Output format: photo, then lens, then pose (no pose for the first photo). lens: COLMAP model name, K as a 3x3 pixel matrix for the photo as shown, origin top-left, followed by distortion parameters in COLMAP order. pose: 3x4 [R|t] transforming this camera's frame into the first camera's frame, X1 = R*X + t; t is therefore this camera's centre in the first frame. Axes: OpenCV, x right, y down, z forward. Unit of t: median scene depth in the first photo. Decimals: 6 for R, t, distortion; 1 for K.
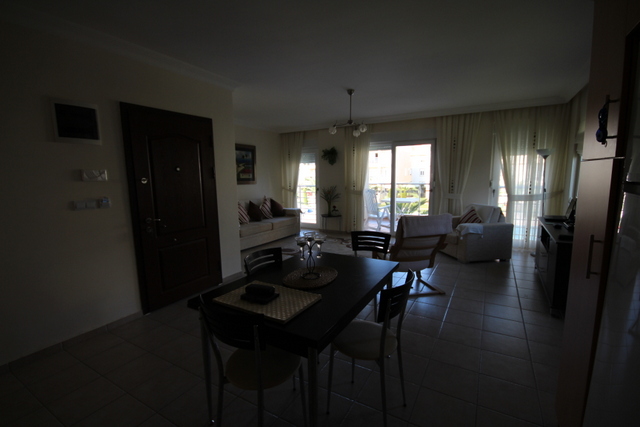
lens RADIAL K [[290.8, 0, 320.0], [0, 290.8, 209.6], [0, 0, 1]] dist [-0.000017, 0.000133]
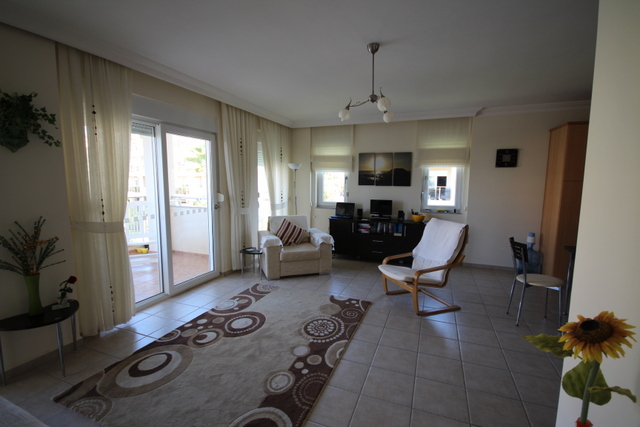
lens RADIAL K [[291.4, 0, 319.5], [0, 291.4, 214.2], [0, 0, 1]] dist [0.001248, -0.008685]
pose [[-0.144846, -0.096276, 0.984759, -0.380340], [0.111972, 0.987267, 0.112991, -0.109367], [-0.983098, 0.126632, -0.132222, 0.925494]]
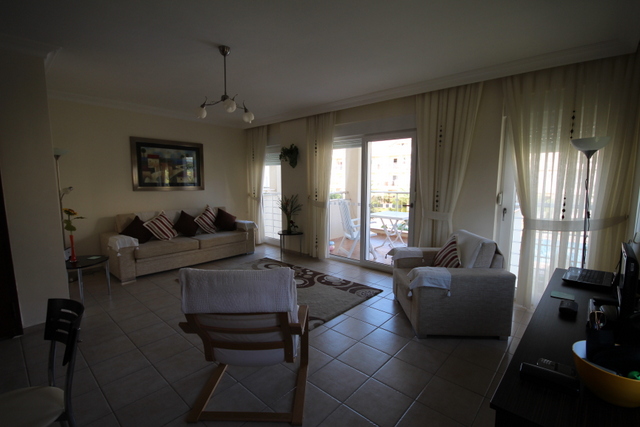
lens RADIAL K [[291.4, 0, 319.5], [0, 291.4, 214.2], [0, 0, 1]] dist [0.001248, -0.008685]
pose [[0.979280, 0.037562, -0.198995, 0.335400], [-0.037098, 0.999293, 0.006065, -0.045441], [0.199082, 0.001443, 0.979982, 0.316778]]
